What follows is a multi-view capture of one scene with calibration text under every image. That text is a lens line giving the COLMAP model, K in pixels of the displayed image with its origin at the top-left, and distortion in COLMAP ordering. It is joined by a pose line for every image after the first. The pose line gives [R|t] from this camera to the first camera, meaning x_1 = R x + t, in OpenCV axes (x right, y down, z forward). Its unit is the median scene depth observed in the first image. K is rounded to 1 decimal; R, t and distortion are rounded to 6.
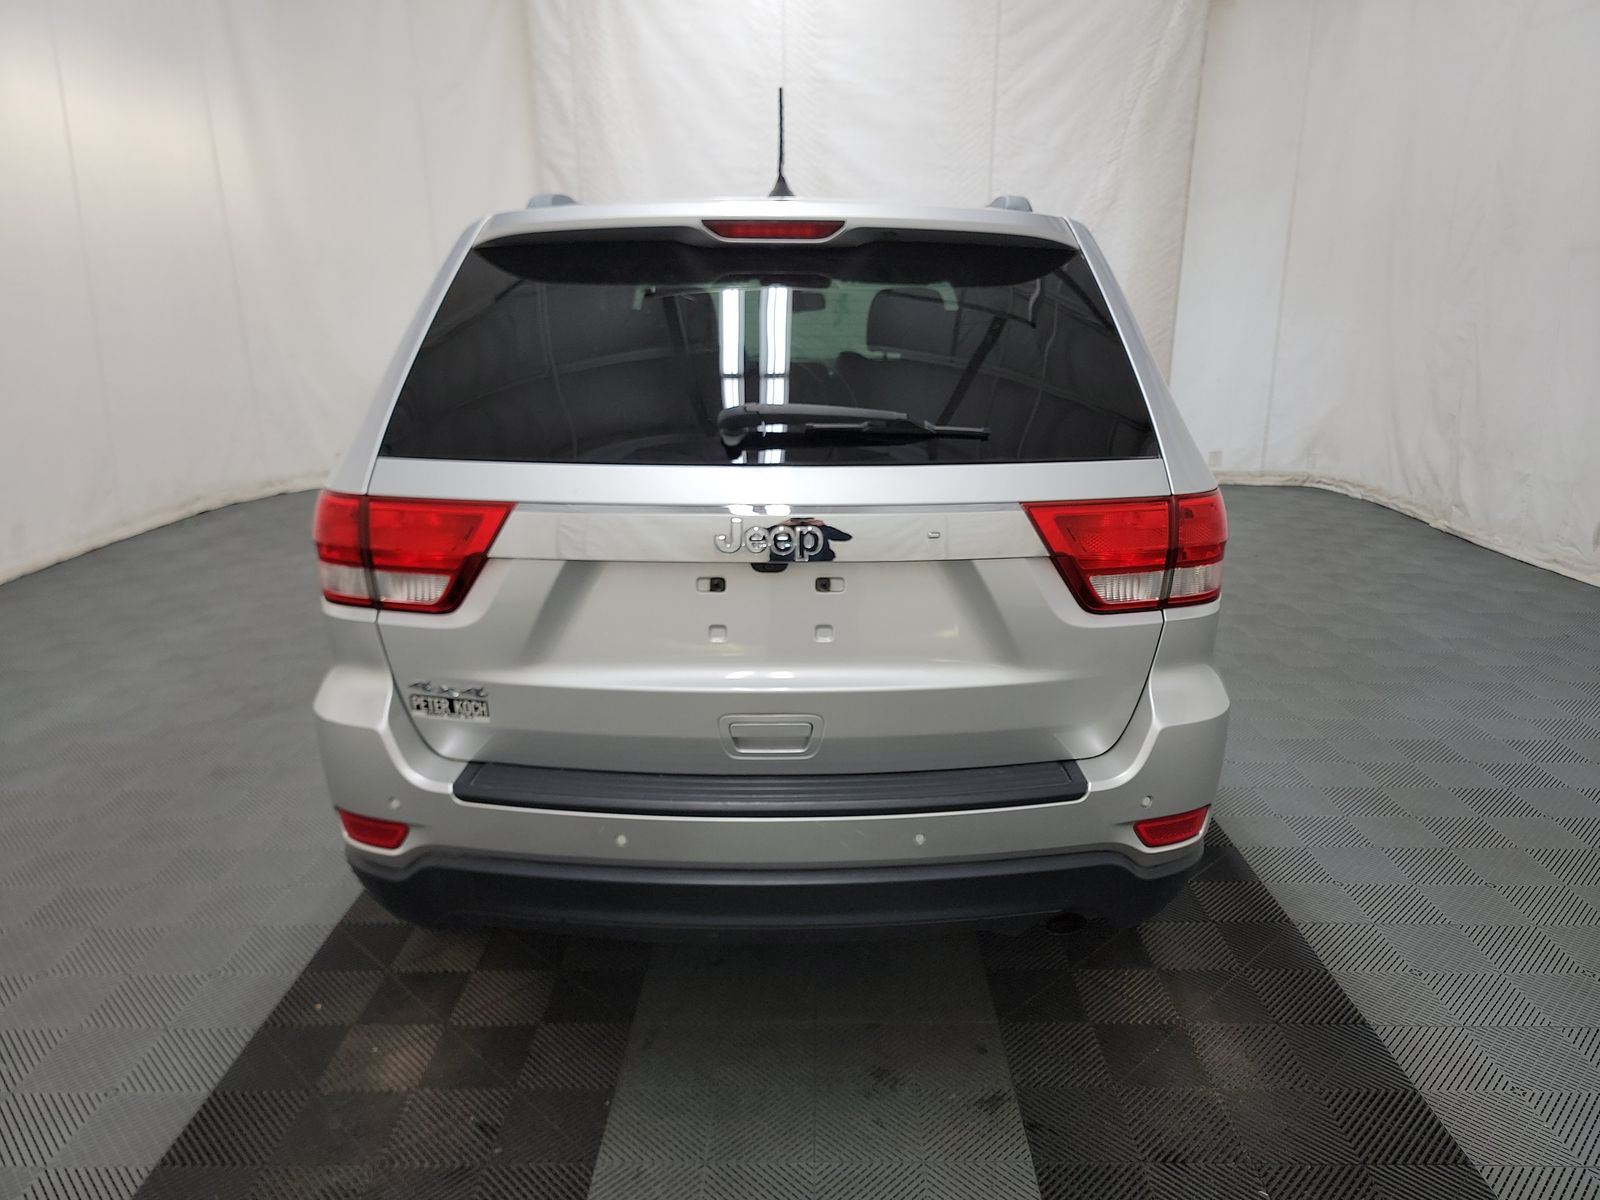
lens RADIAL K [[1078.7, 0, 800.0], [0, 1078.7, 600.0], [0, 0, 1]] dist [0.059980, -0.064009]
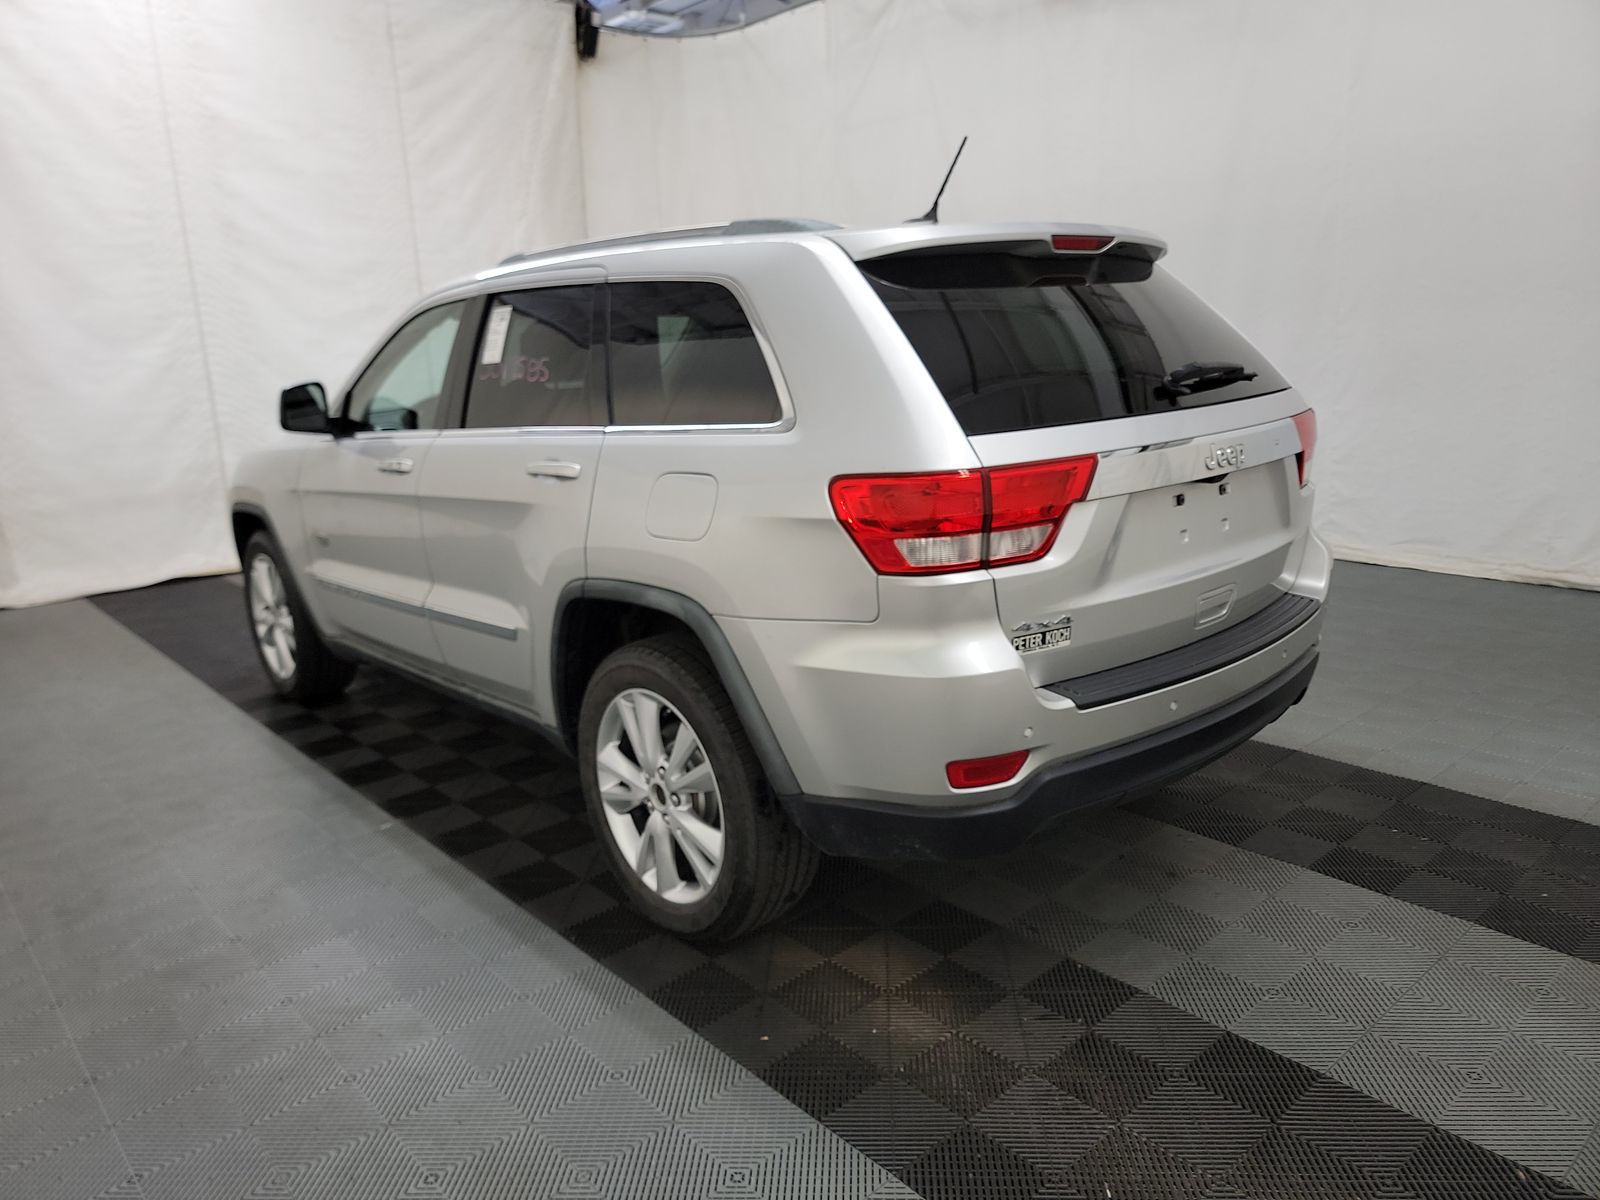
lens RADIAL K [[1078.7, 0, 800.0], [0, 1078.7, 600.0], [0, 0, 1]] dist [0.059980, -0.064009]
pose [[0.756813, -0.190244, 0.625333, -1.134447], [0.222885, 0.974479, 0.026716, -0.029963], [-0.614456, 0.119158, 0.779901, 0.222310]]
